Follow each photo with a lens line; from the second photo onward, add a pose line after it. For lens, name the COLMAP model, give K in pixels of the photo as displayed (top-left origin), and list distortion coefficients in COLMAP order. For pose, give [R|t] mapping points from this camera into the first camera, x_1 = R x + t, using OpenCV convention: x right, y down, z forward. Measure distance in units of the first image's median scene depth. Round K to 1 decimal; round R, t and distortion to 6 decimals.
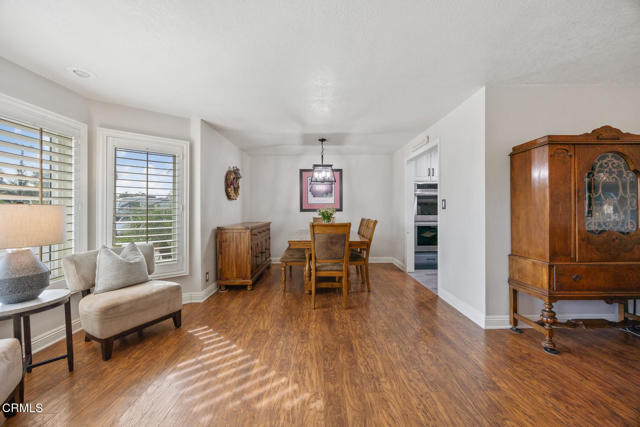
lens RADIAL K [[245.0, 0, 319.1], [0, 245.0, 211.9], [0, 0, 1]] dist [0.000218, 0.000225]
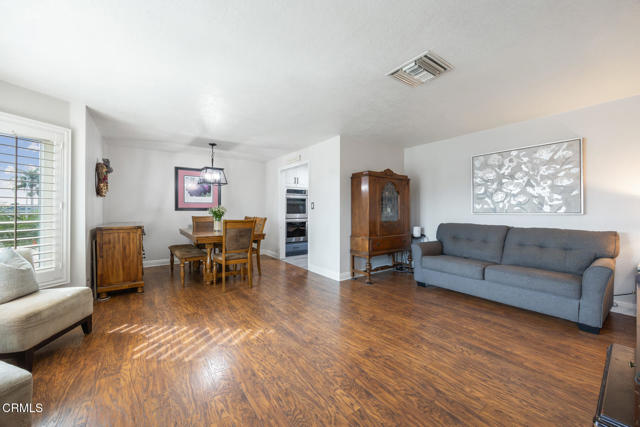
lens RADIAL K [[252.8, 0, 320.0], [0, 252.8, 213.5], [0, 0, 1]] dist [0.001636, 0.000178]
pose [[0.813463, -0.003356, 0.581607, -0.398385], [-0.001821, 0.999964, 0.008317, 0.001693], [-0.581614, -0.007825, 0.813427, -0.293004]]
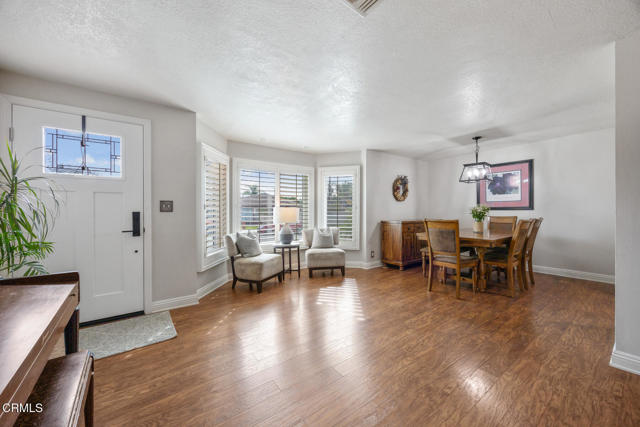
lens RADIAL K [[245.0, 0, 319.1], [0, 245.0, 211.9], [0, 0, 1]] dist [0.000218, 0.000225]
pose [[0.584382, 0.006872, -0.811450, 0.709120], [-0.002610, 0.999975, 0.006589, 0.001948], [0.811474, -0.001733, 0.584385, -0.156147]]
